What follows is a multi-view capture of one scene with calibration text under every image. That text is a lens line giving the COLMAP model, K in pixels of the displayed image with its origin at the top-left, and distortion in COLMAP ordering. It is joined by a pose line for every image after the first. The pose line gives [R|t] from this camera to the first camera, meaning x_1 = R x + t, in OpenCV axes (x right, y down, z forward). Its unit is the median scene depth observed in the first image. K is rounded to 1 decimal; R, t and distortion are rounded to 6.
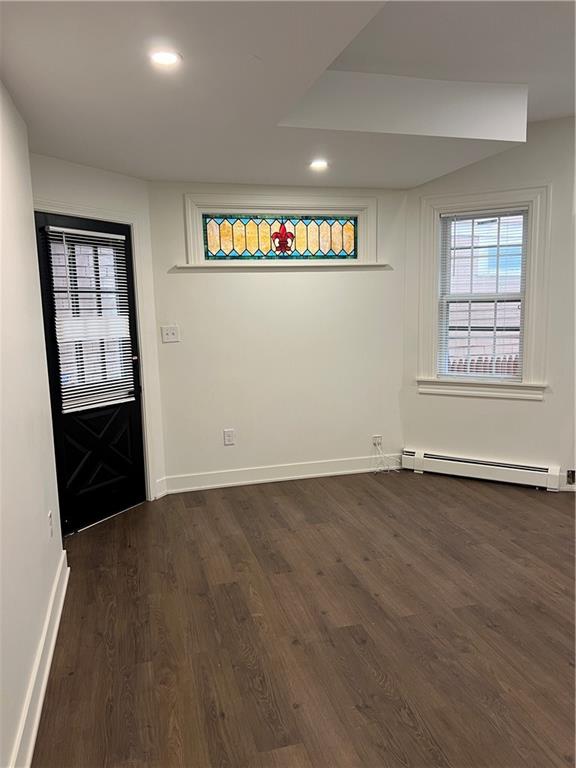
lens RADIAL K [[586.0, 0, 288.0], [0, 586.0, 384.0], [0, 0, 1]] dist [0.000225, -0.008195]
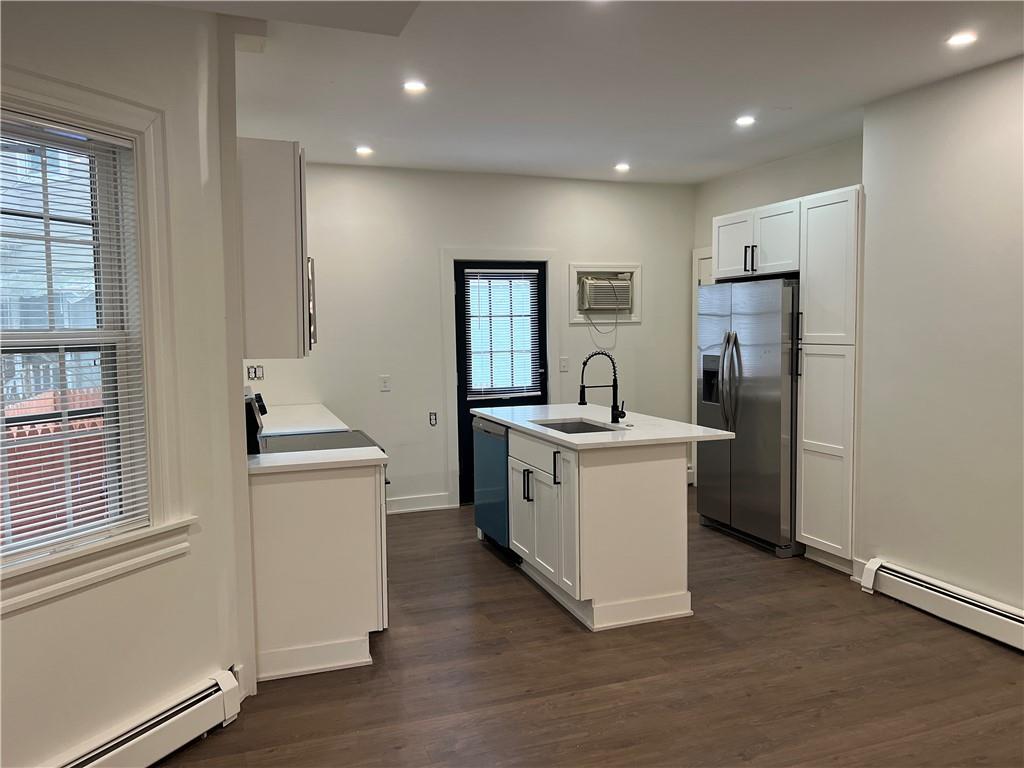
lens RADIAL K [[781.3, 0, 512.0], [0, 781.3, 384.0], [0, 0, 1]] dist [0.000225, -0.008195]
pose [[-0.086595, -0.045725, 0.995194, -0.216786], [0.162550, 0.984911, 0.059396, -0.101833], [-0.982893, 0.166912, -0.077855, 0.757529]]
